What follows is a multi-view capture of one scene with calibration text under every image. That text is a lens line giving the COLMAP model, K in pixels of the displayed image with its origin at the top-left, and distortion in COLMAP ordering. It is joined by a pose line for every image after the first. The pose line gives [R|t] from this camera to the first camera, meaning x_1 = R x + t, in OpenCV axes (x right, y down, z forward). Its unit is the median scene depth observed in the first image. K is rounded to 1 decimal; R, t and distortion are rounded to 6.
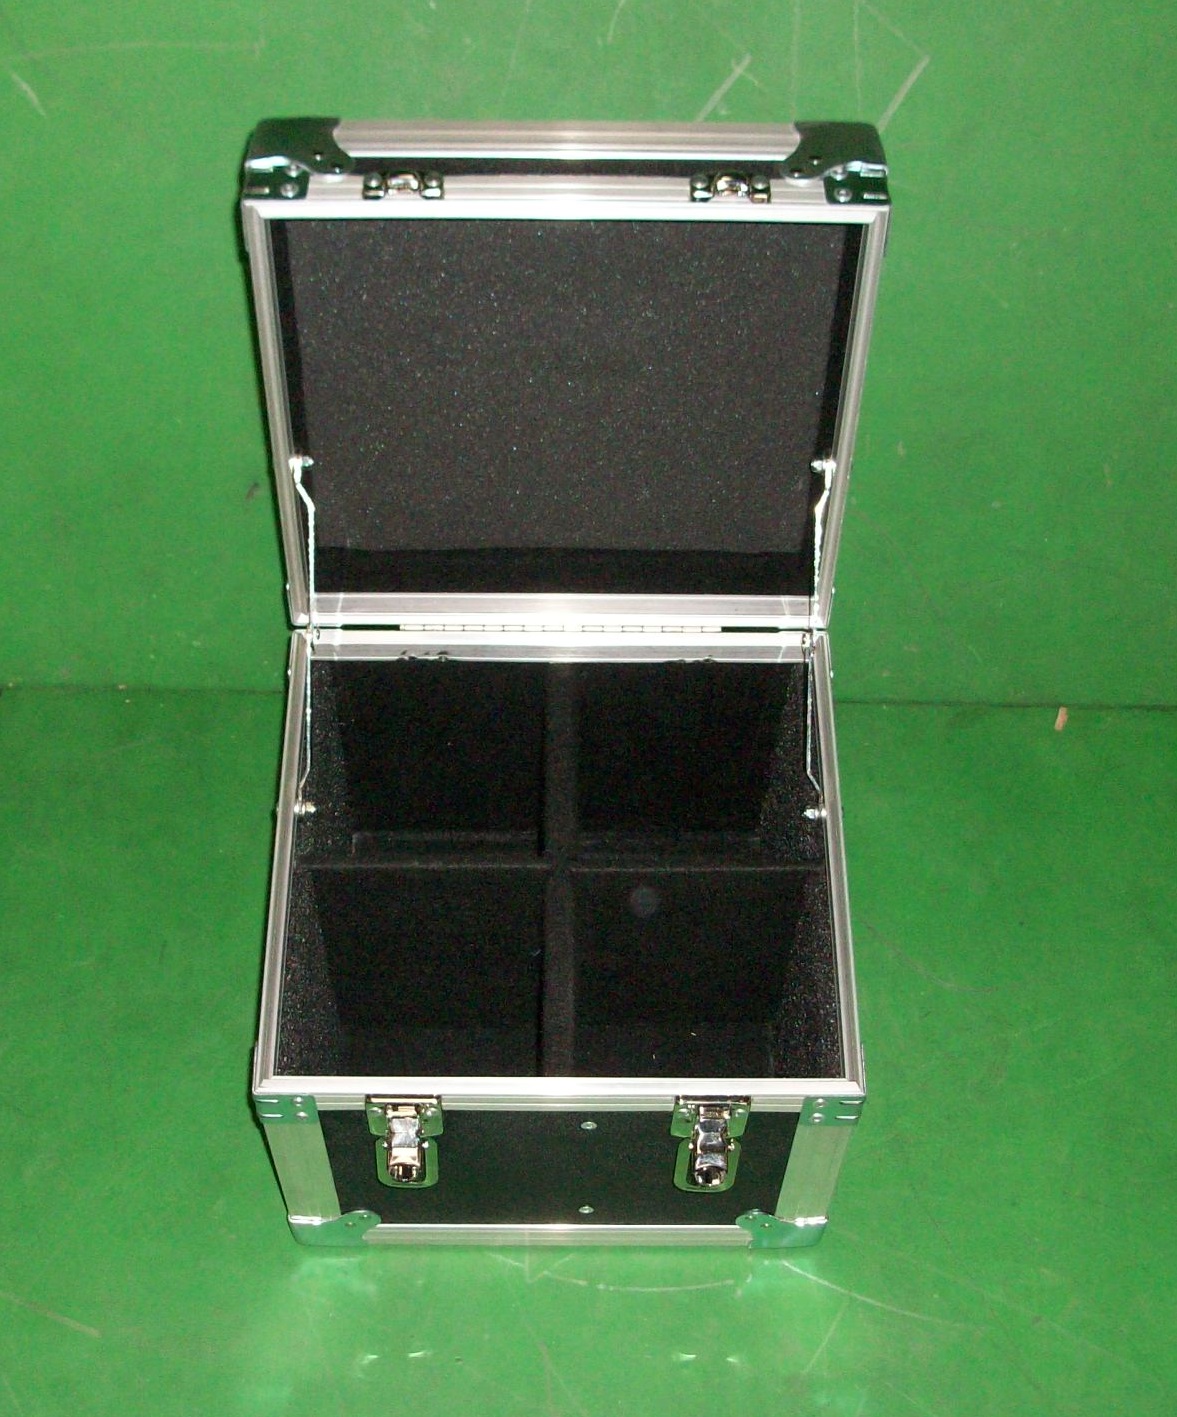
lens RADIAL K [[2140.5, 0, 588.5], [0, 2140.5, 708.5], [0, 0, 1]] dist [-0.033618, -0.010956]
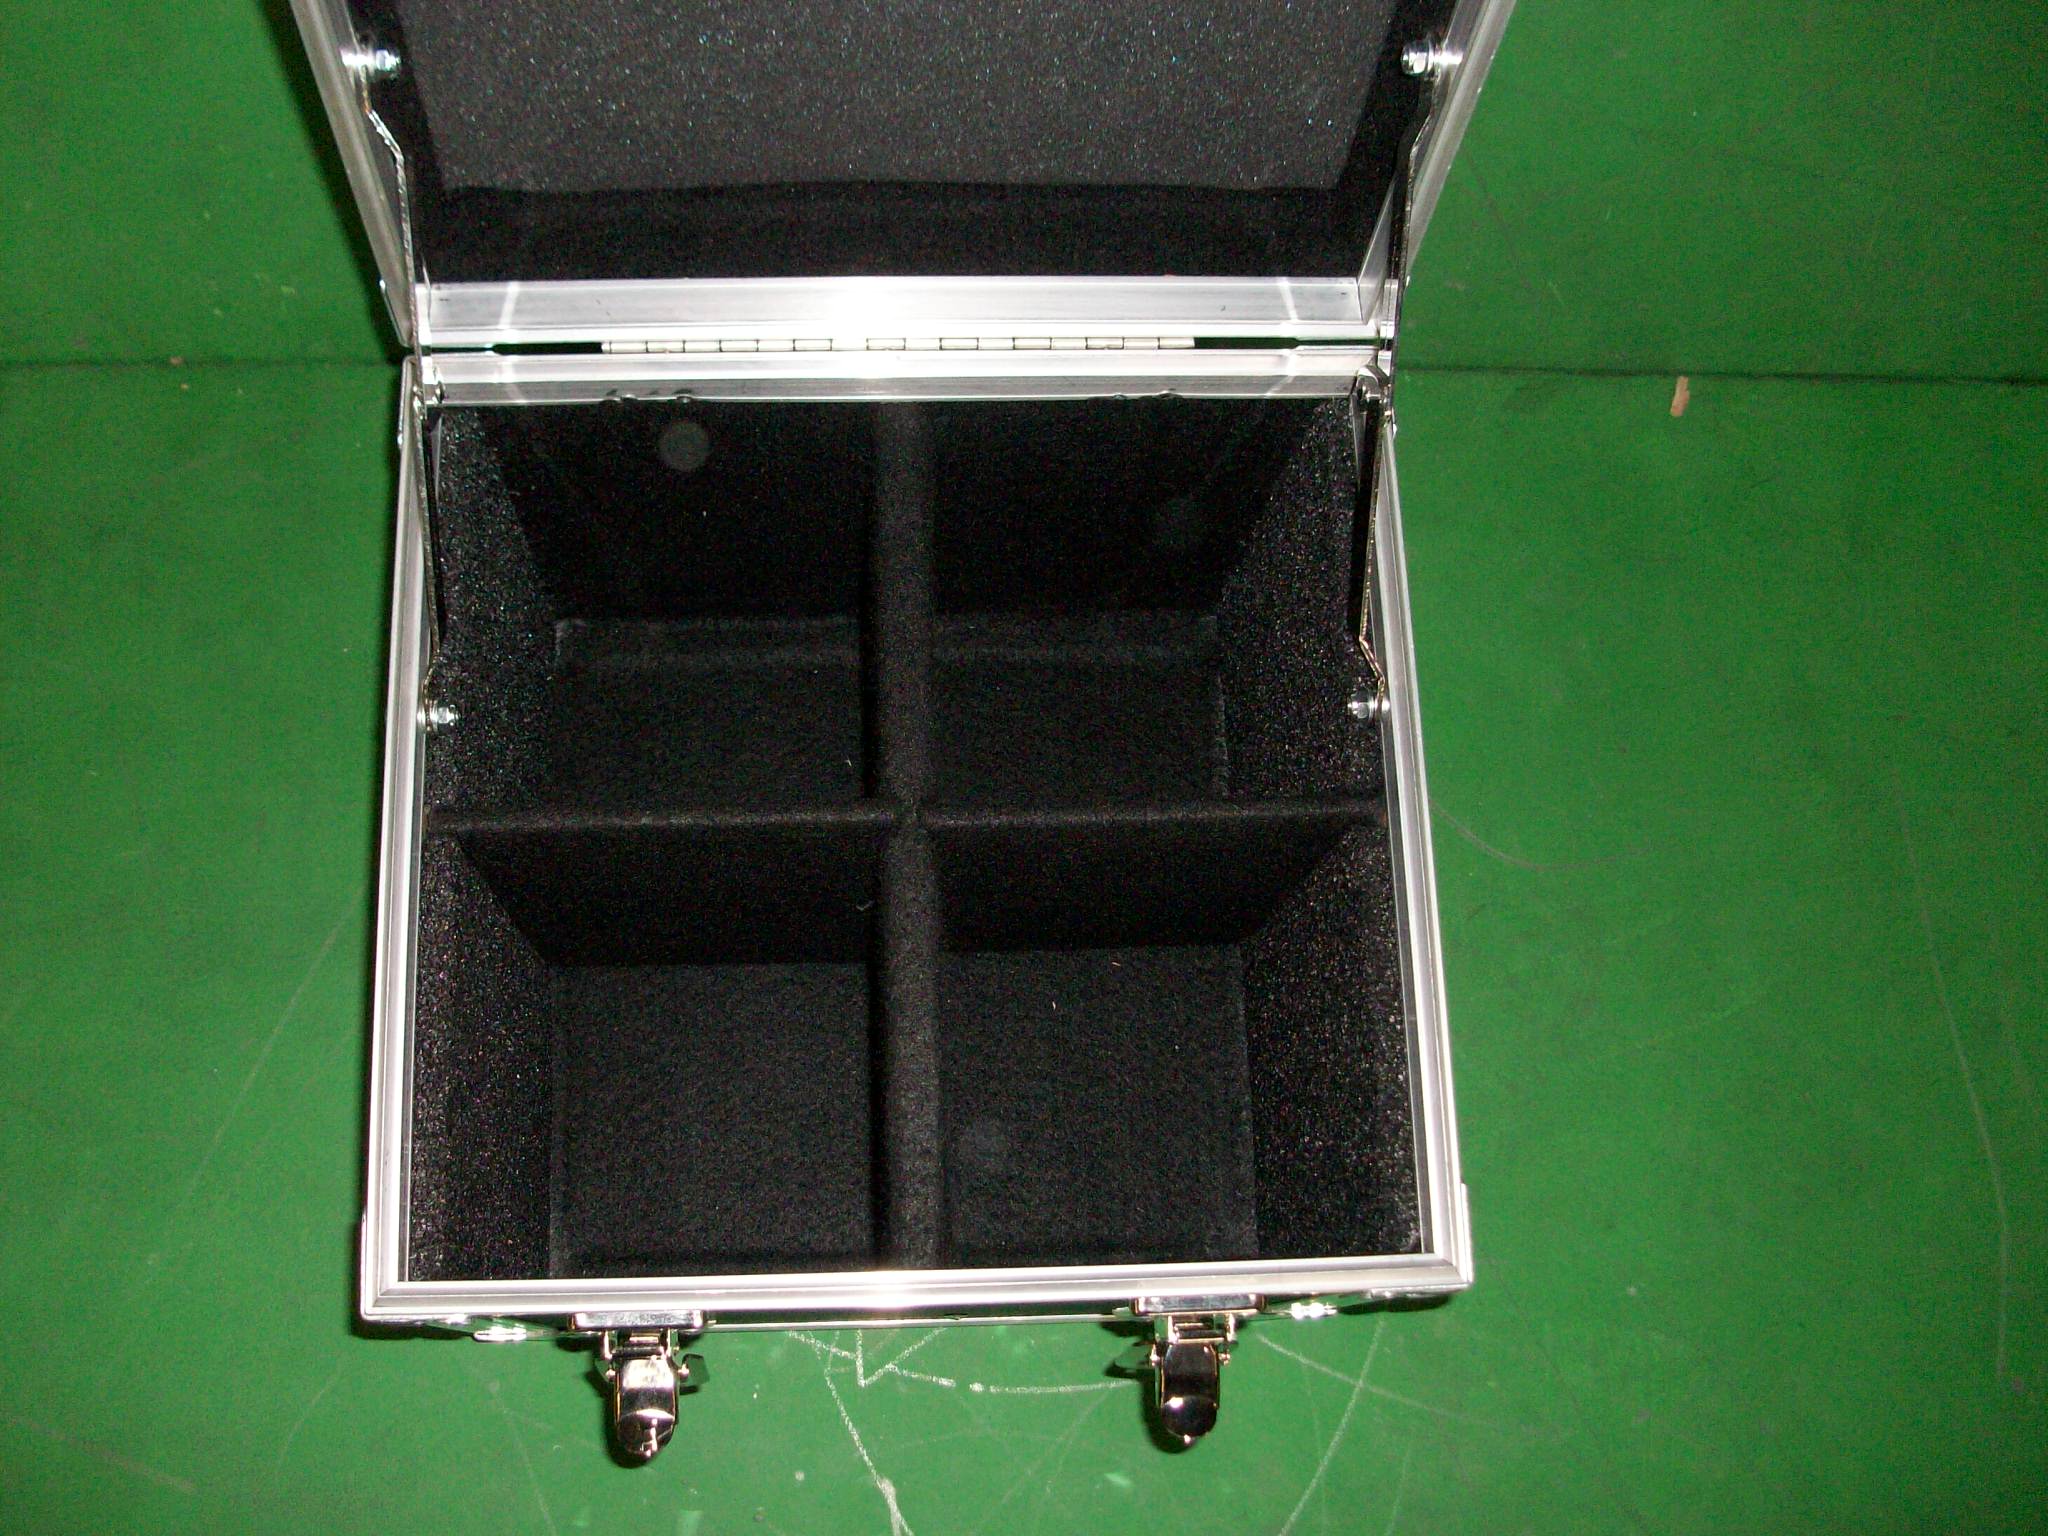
lens RADIAL K [[2157.6, 0, 976.6], [0, 2157.6, 772.9], [0, 0, 1]] dist [-0.143341, 0.281249]
pose [[0.999209, -0.014096, 0.037173, -0.015274], [0.001909, 0.950967, 0.309287, -0.101867], [-0.039710, -0.308972, 0.950242, 0.449559]]
